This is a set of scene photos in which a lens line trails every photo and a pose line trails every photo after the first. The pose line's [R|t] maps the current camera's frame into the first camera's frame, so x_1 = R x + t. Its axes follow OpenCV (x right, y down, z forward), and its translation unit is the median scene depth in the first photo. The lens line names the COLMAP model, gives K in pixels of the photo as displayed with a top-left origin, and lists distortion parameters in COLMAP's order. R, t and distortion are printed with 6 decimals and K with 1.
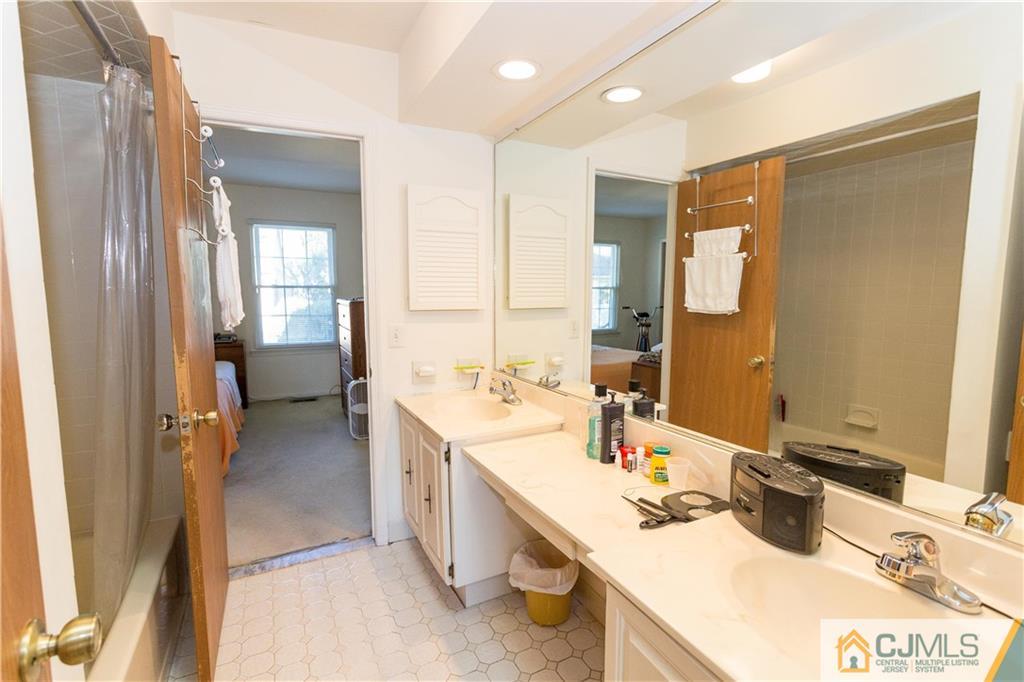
lens RADIAL K [[486.0, 0, 511.1], [0, 486.0, 339.9], [0, 0, 1]] dist [-0.001355, 0.001943]
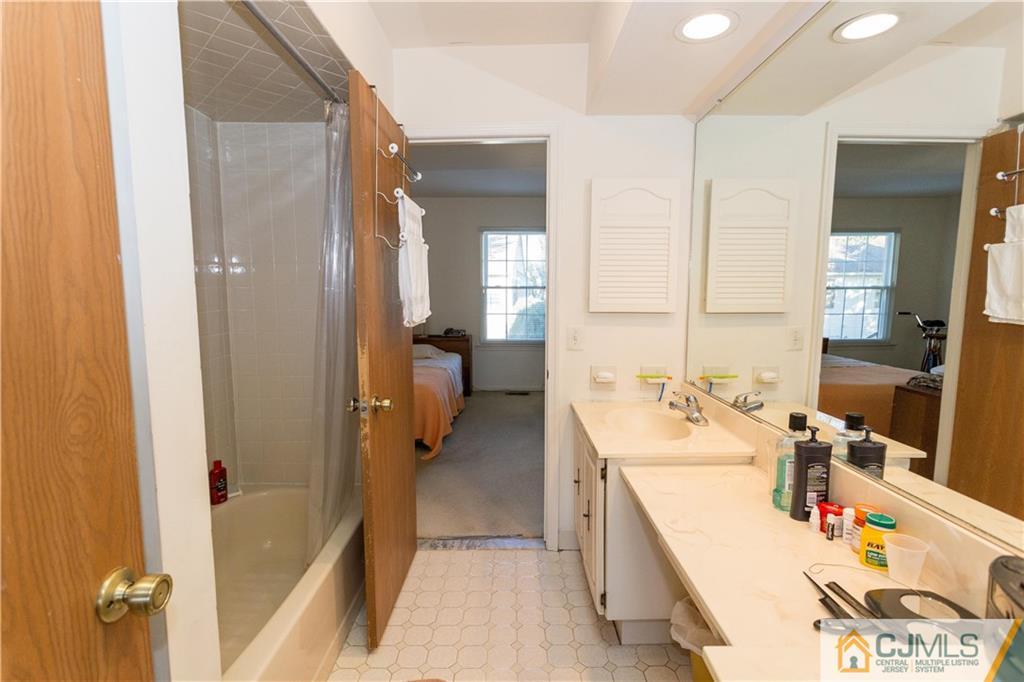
lens RADIAL K [[486.0, 0, 508.9], [0, 486.0, 340.0], [0, 0, 1]] dist [-0.001355, 0.001943]
pose [[0.890045, 0.045720, -0.453575, 0.114365], [-0.046334, 0.998878, 0.009766, -0.010527], [0.453512, 0.012323, 0.891165, 0.110275]]
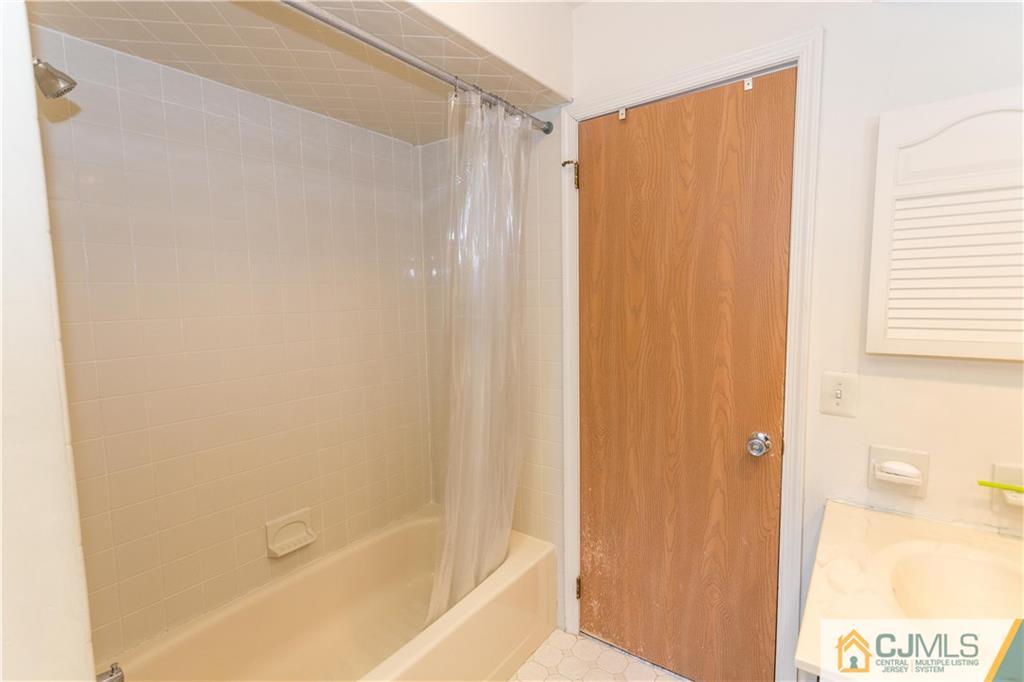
lens RADIAL K [[486.0, 0, 507.7], [0, 486.0, 340.6], [0, 0, 1]] dist [-0.001355, 0.001943]
pose [[0.442944, 0.075520, -0.893363, 0.127256], [-0.069470, 0.996341, 0.049781, -0.097934], [0.893854, 0.040011, 0.446570, 0.542985]]
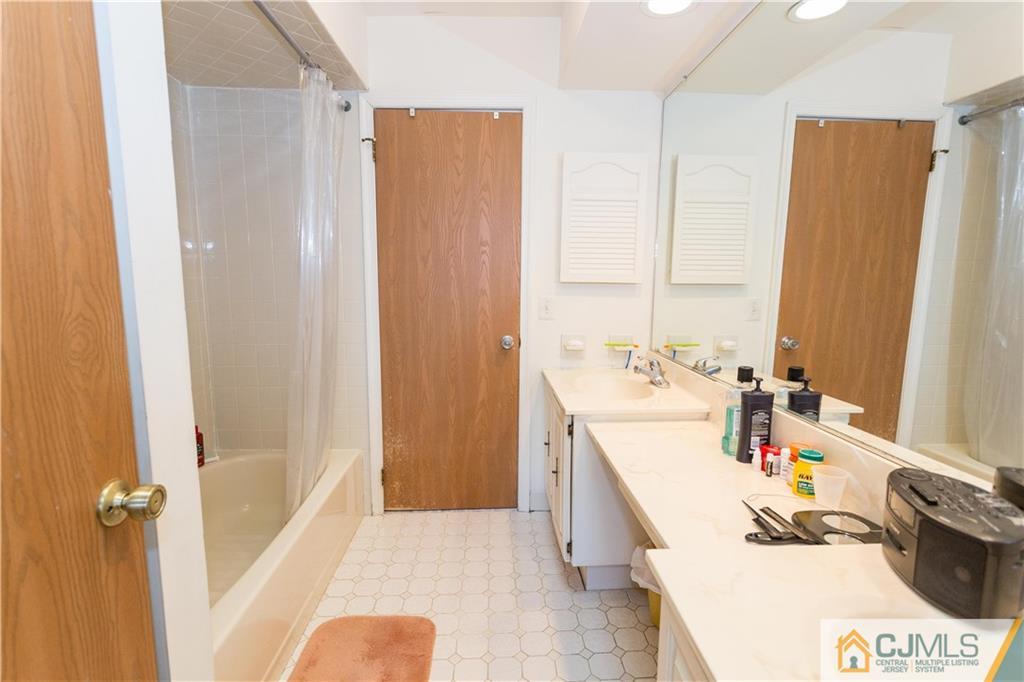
lens RADIAL K [[486.0, 0, 509.1], [0, 486.0, 340.2], [0, 0, 1]] dist [-0.001355, 0.001943]
pose [[0.910464, 0.062259, -0.408875, 0.144278], [-0.050399, 0.997939, 0.039729, 0.030547], [0.410506, -0.015565, 0.911725, 0.076573]]
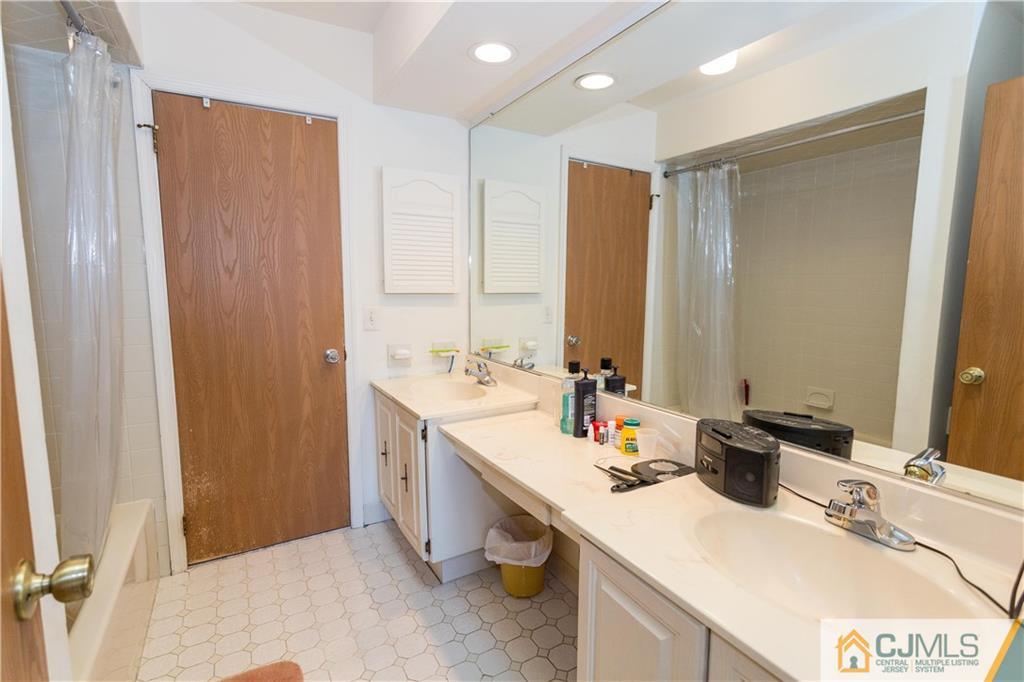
lens RADIAL K [[486.0, 0, 511.2], [0, 486.0, 339.9], [0, 0, 1]] dist [-0.001355, 0.001943]
pose [[0.998404, -0.000231, 0.056477, -0.006795], [-0.000474, 0.999922, 0.012478, 0.030378], [-0.056475, -0.012485, 0.998326, -0.021609]]
